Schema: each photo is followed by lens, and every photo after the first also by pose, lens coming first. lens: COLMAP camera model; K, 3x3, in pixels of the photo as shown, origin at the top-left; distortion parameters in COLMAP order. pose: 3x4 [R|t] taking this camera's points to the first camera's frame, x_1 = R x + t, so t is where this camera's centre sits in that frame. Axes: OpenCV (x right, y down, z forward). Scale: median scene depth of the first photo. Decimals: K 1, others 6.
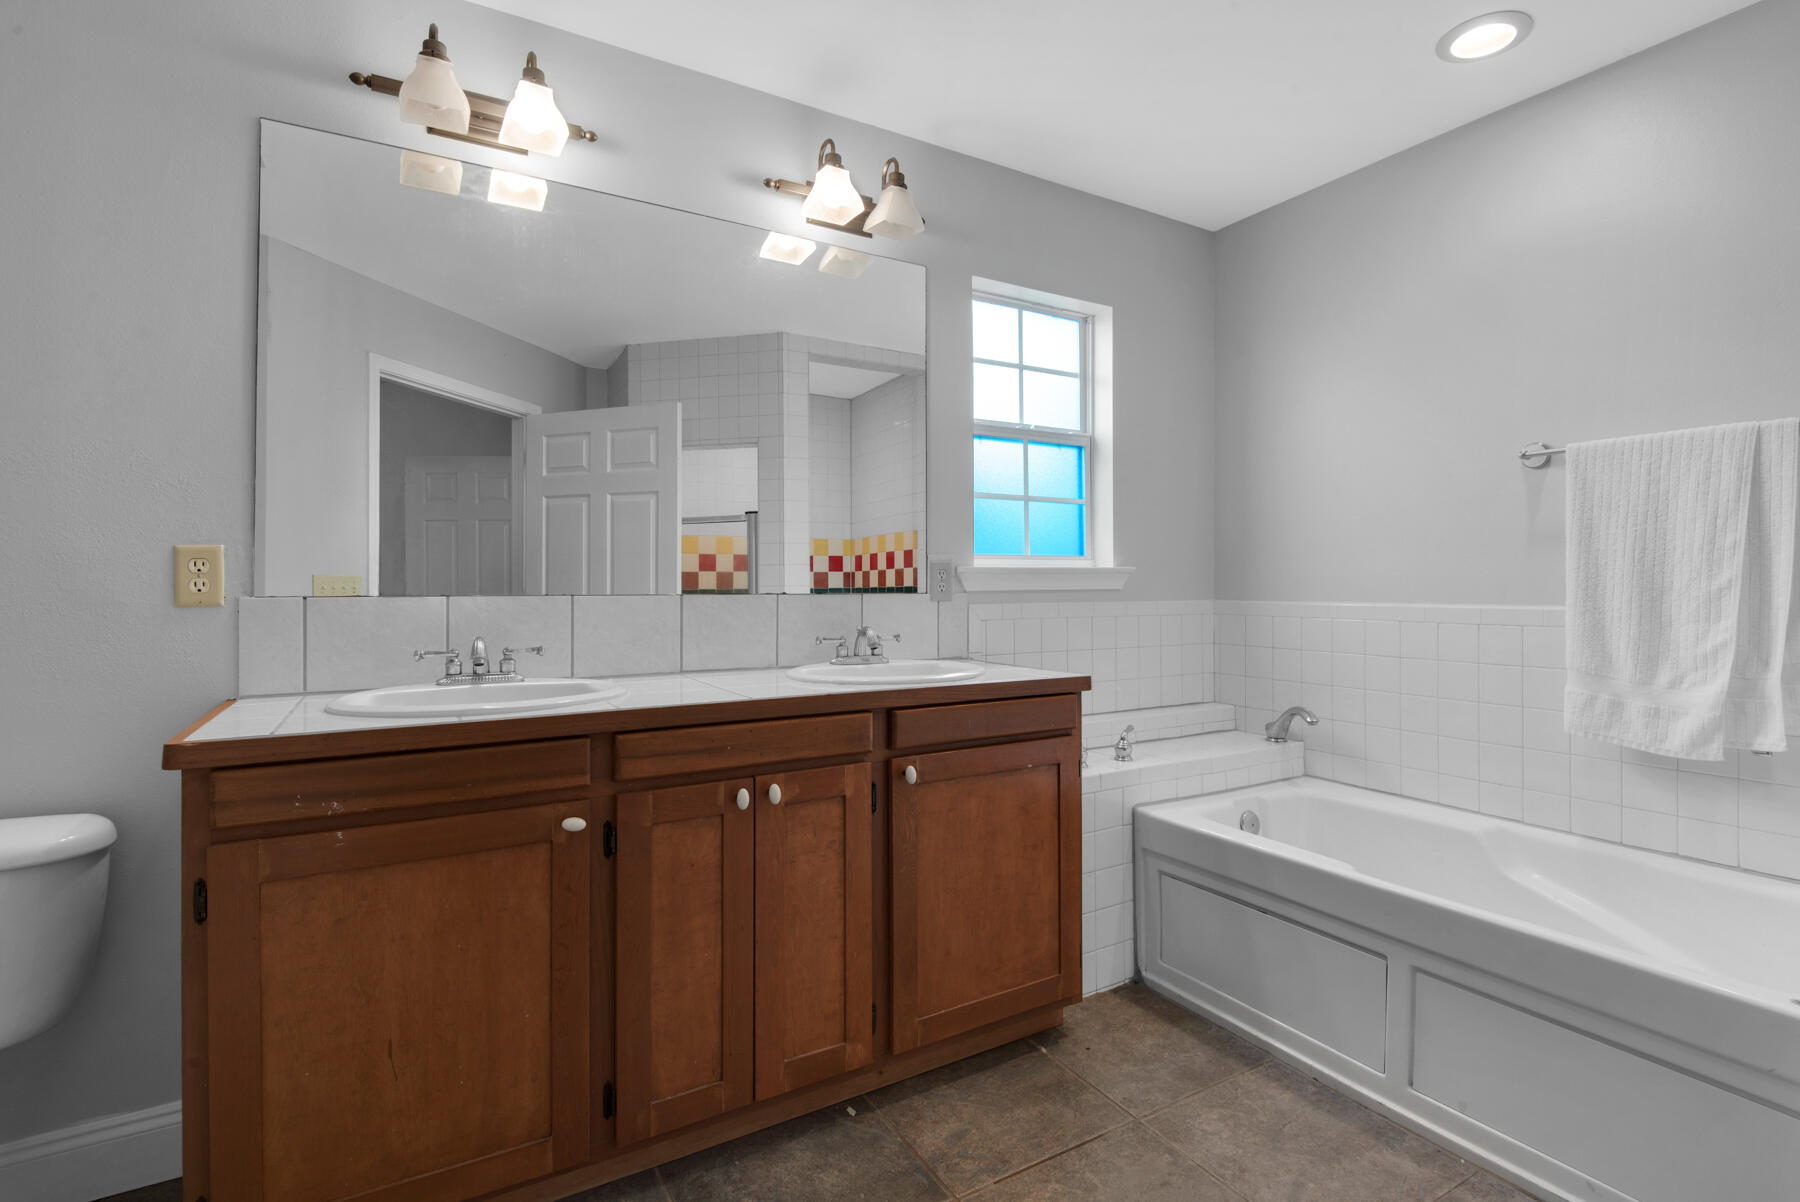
lens RADIAL K [[851.7, 0, 904.3], [0, 851.7, 580.0], [0, 0, 1]] dist [0.000393, 0.000107]
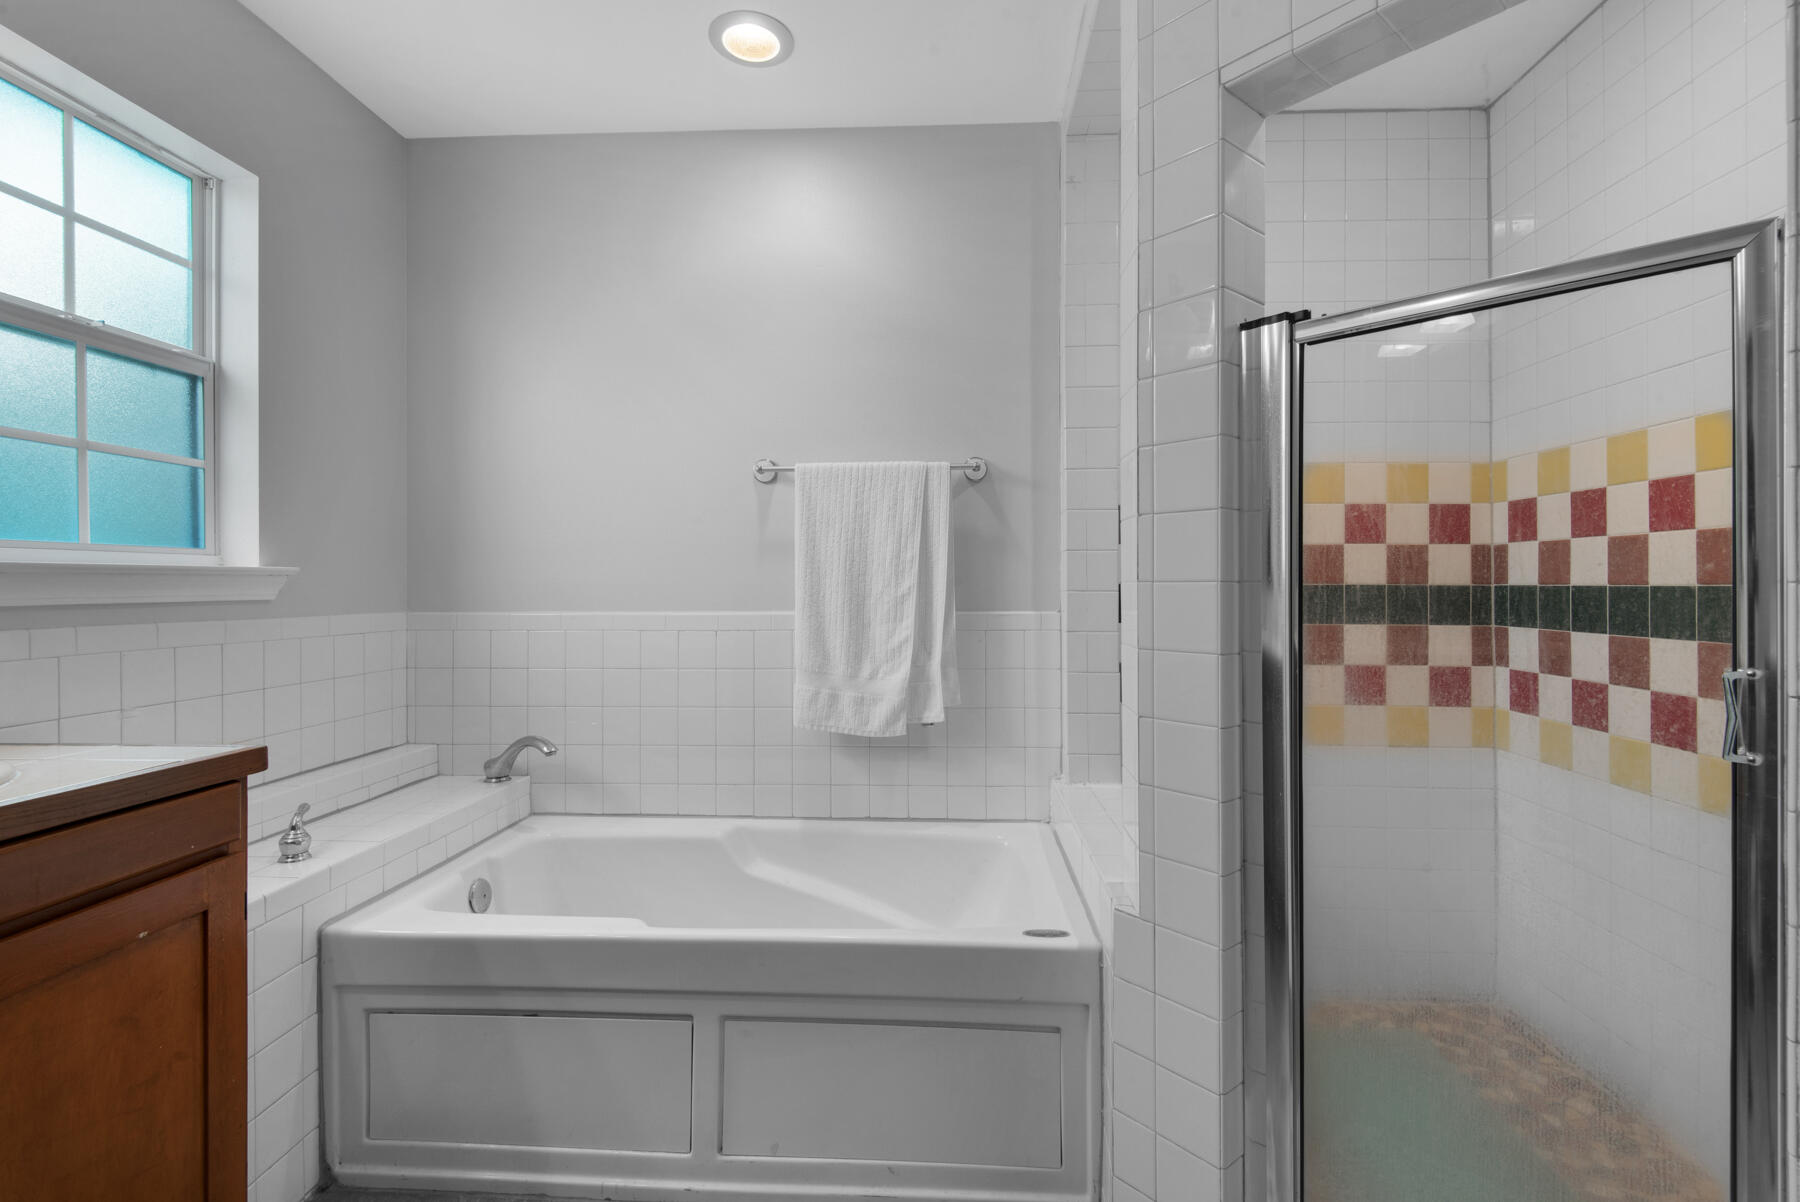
lens RADIAL K [[812.7, 0, 909.3], [0, 812.7, 584.9], [0, 0, 1]] dist [0.016271, -0.013605]
pose [[0.544052, 0.003865, 0.839042, -0.017313], [-0.002343, 0.999992, -0.003087, -0.000267], [-0.839048, -0.000286, 0.544057, 0.294487]]
